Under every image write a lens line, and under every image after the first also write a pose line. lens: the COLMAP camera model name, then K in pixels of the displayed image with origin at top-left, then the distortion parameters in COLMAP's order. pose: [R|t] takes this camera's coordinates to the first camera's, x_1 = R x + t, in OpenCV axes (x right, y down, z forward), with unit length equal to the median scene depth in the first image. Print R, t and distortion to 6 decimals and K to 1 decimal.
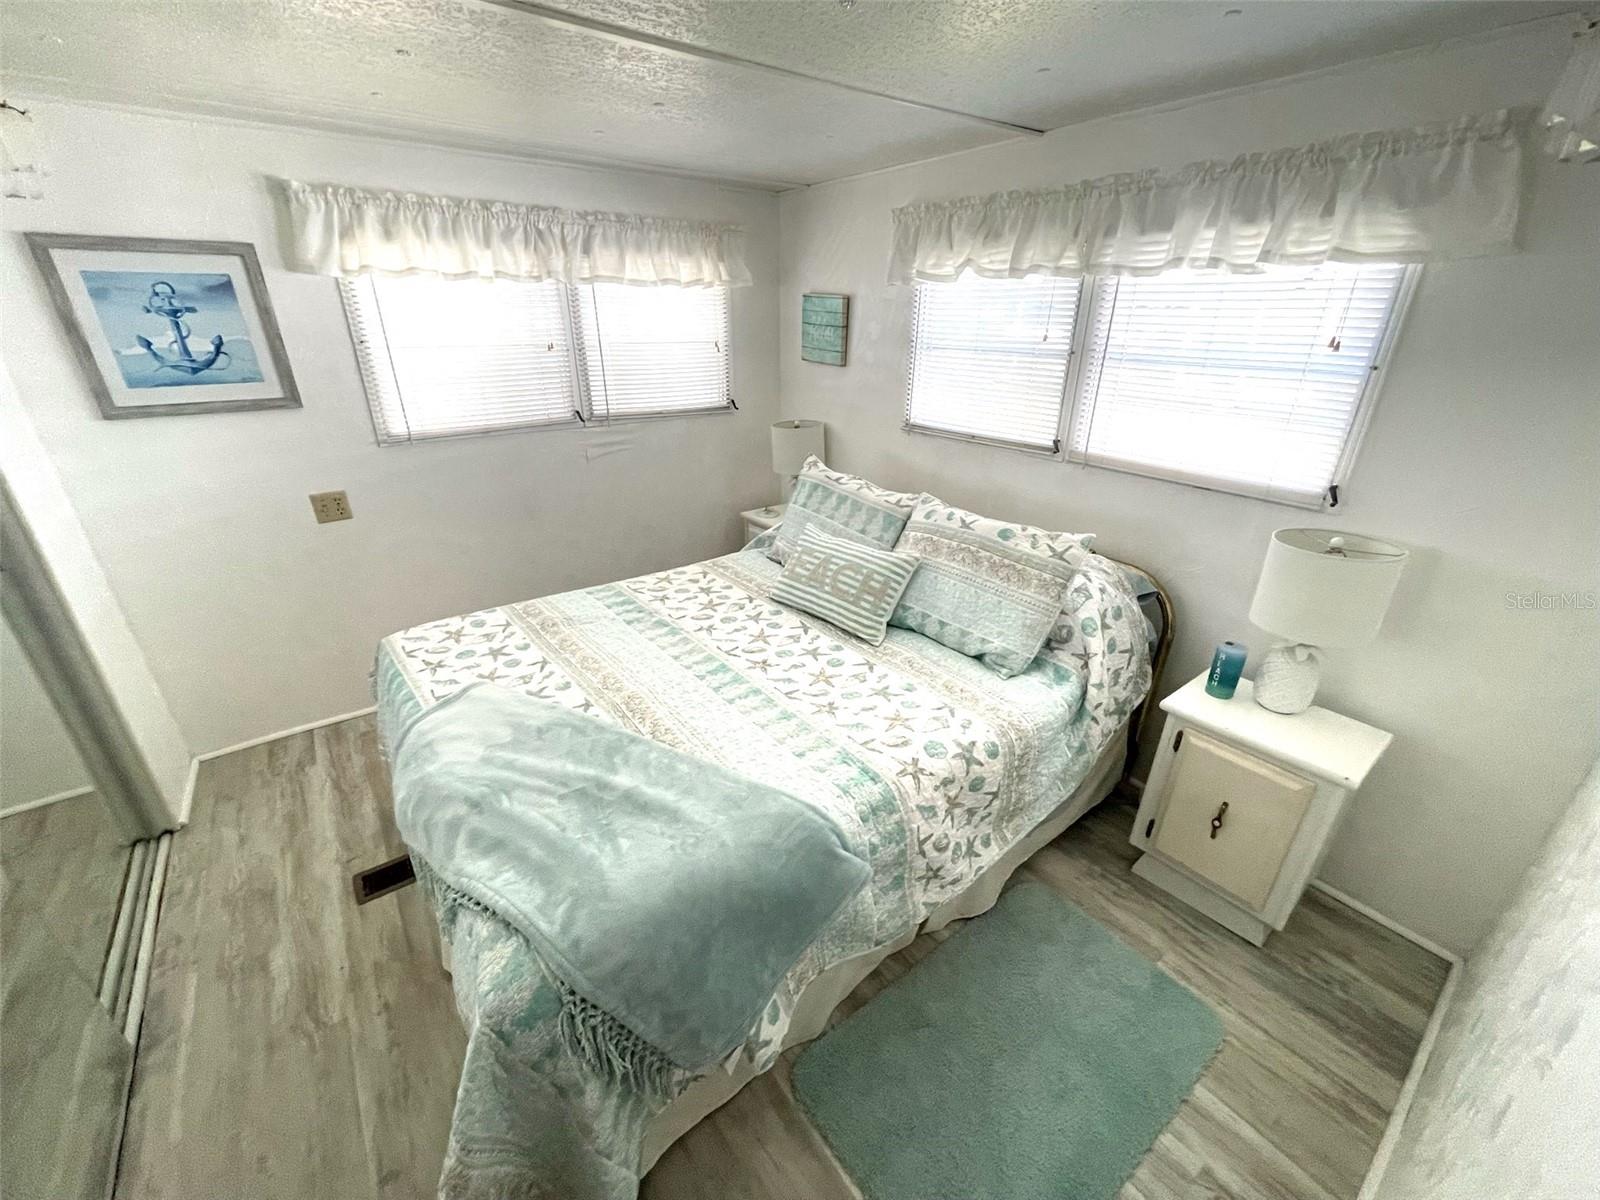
lens RADIAL K [[642.2, 0, 799.4], [0, 642.2, 605.1], [0, 0, 1]] dist [-0.000882, -0.000262]
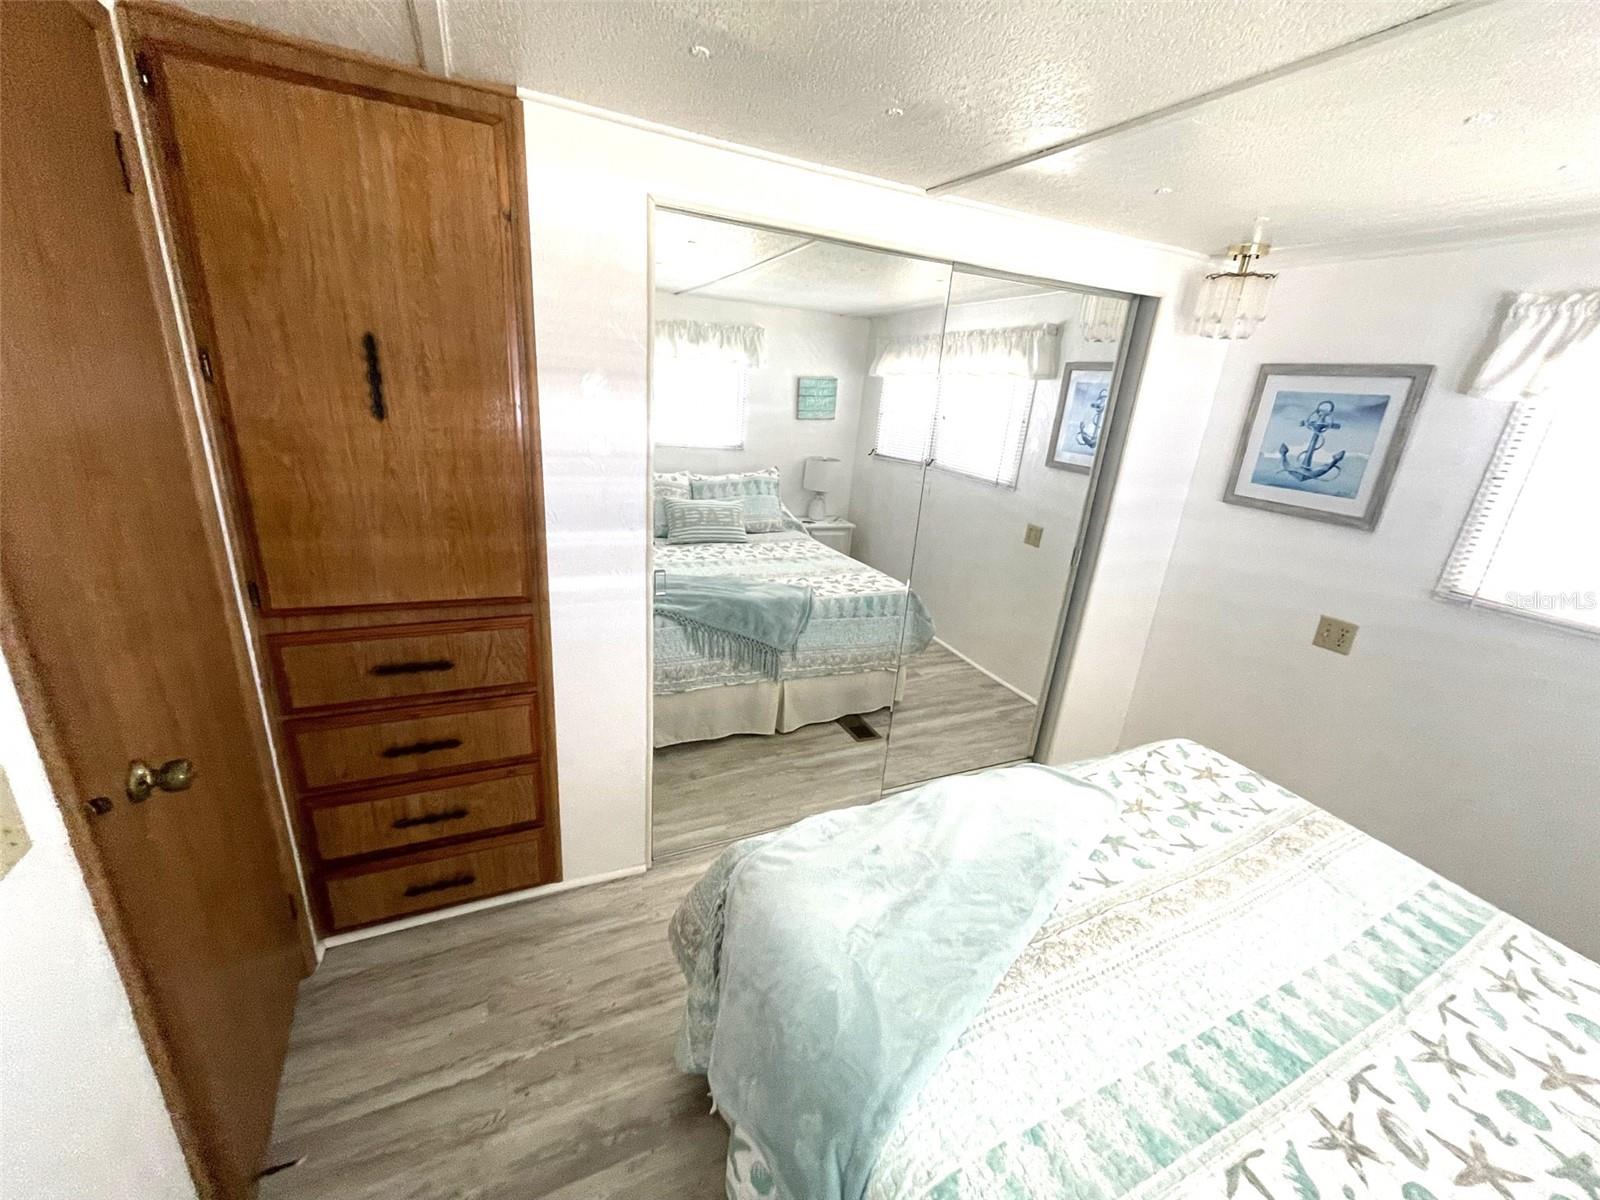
lens RADIAL K [[642.2, 0, 799.4], [0, 642.2, 605.1], [0, 0, 1]] dist [-0.000882, -0.000262]
pose [[-0.213001, 0.297978, -0.930505, 0.316509], [-0.477211, 0.799310, 0.365203, -0.185725], [0.852585, 0.521836, -0.028055, 0.422139]]
